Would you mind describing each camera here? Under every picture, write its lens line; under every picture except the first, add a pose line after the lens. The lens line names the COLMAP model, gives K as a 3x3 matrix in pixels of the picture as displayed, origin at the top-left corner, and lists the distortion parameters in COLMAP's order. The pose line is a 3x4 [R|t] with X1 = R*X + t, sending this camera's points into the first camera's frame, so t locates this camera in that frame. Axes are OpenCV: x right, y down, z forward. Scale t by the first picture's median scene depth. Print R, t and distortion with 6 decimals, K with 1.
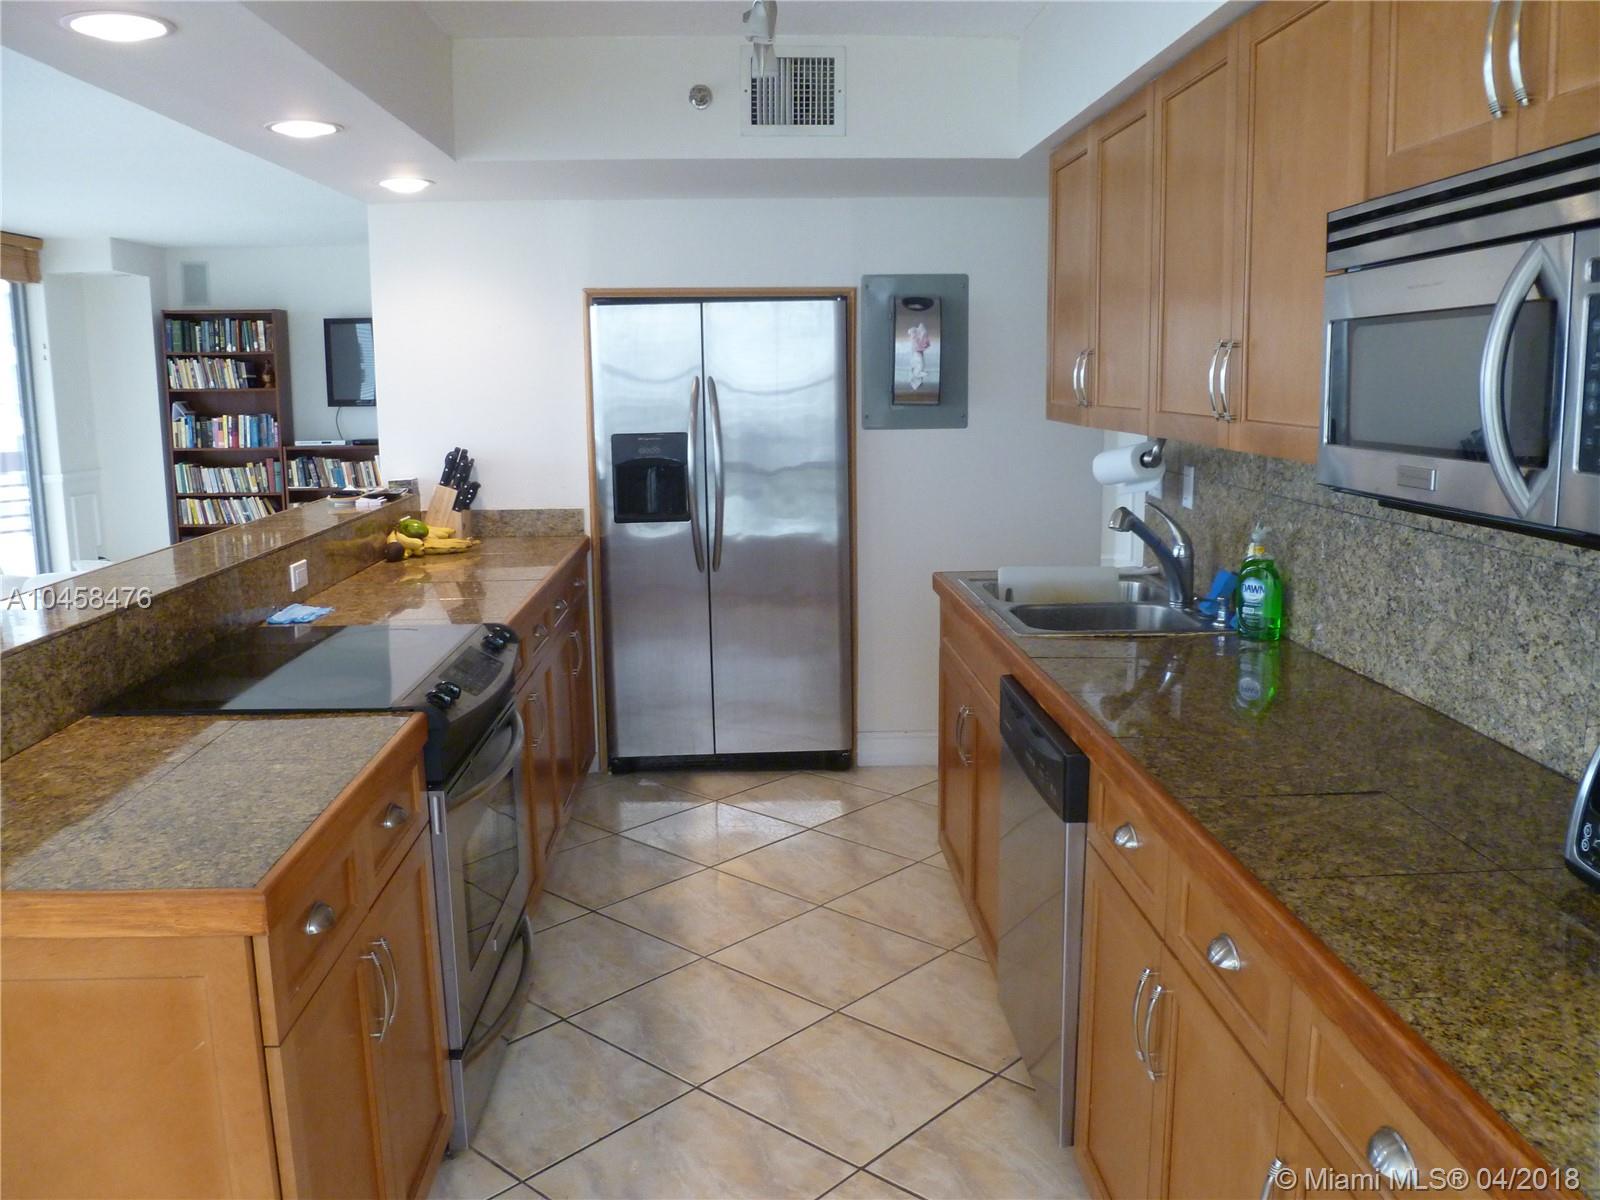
lens RADIAL K [[1335.7, 0, 802.9], [0, 1335.7, 595.5], [0, 0, 1]] dist [-0.070347, 0.008507]
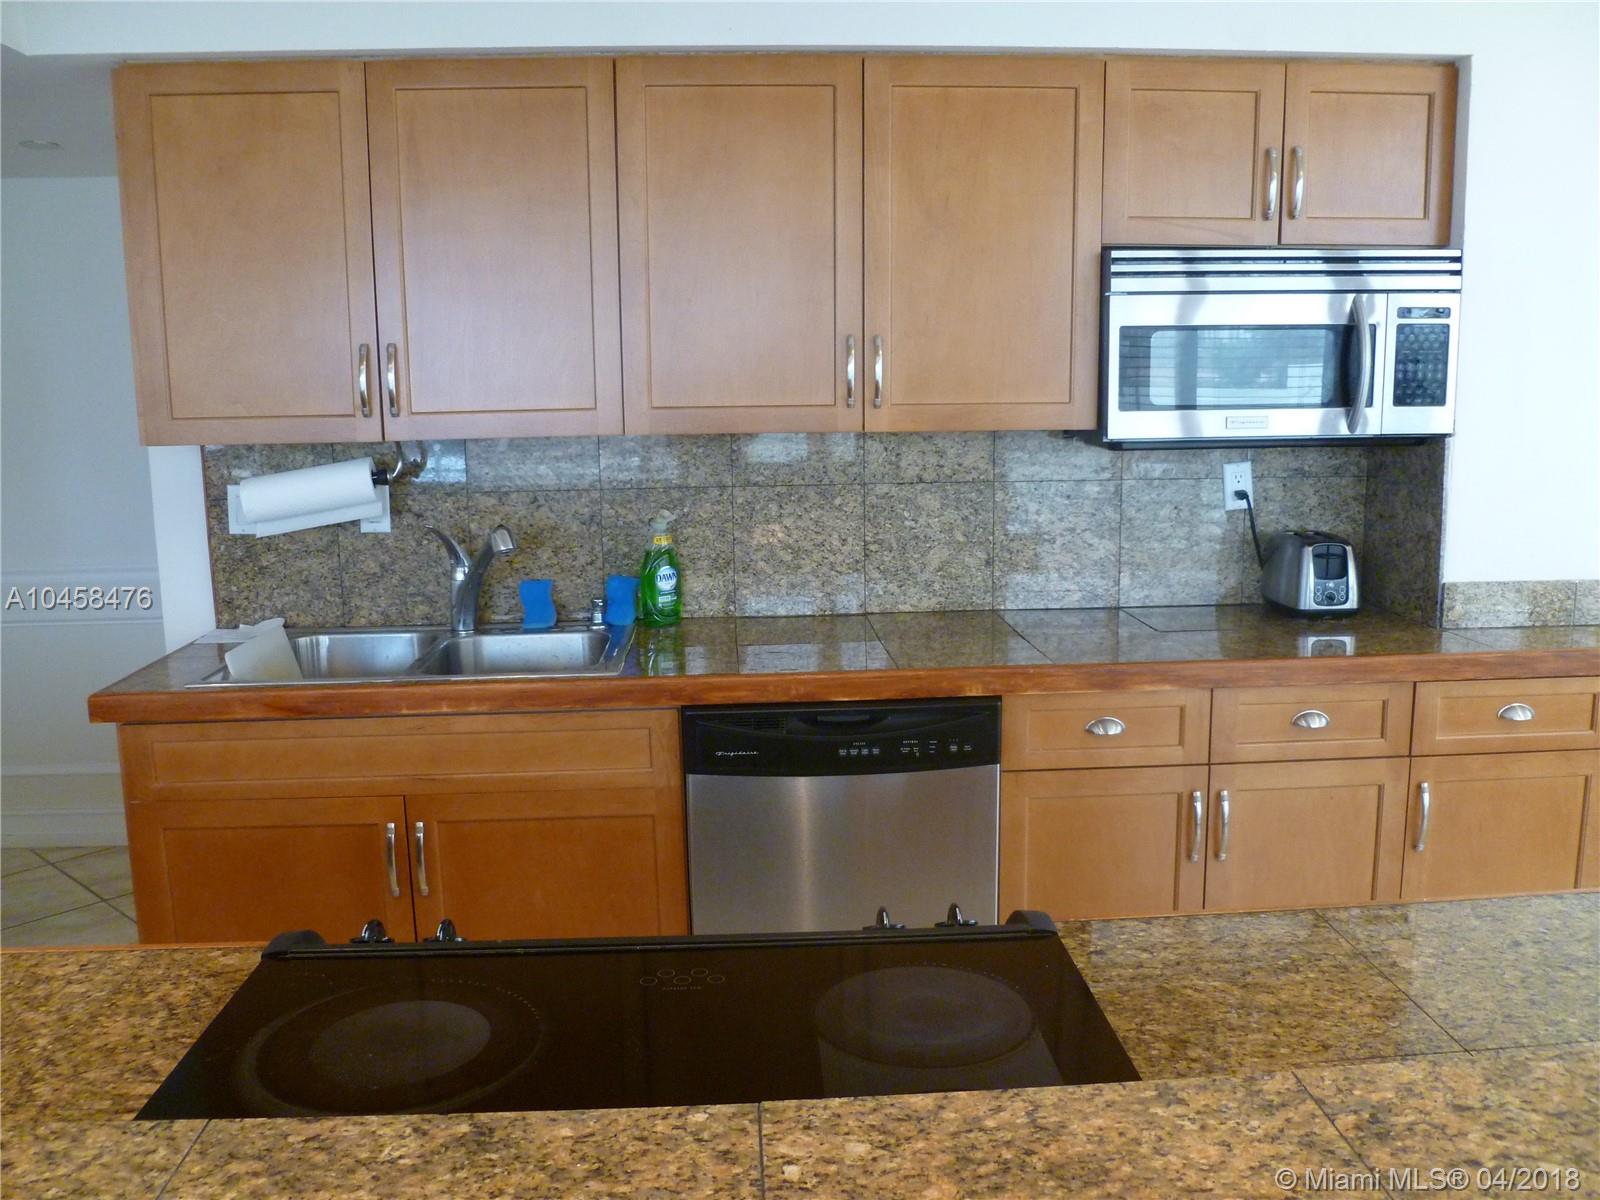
lens RADIAL K [[1335.7, 0, 803.5], [0, 1335.7, 595.9], [0, 0, 1]] dist [-0.070347, 0.008507]
pose [[-0.015601, -0.160606, 0.986895, -1.016644], [0.177682, 0.970861, 0.160805, -0.203419], [-0.983964, 0.177863, 0.013390, 1.280772]]
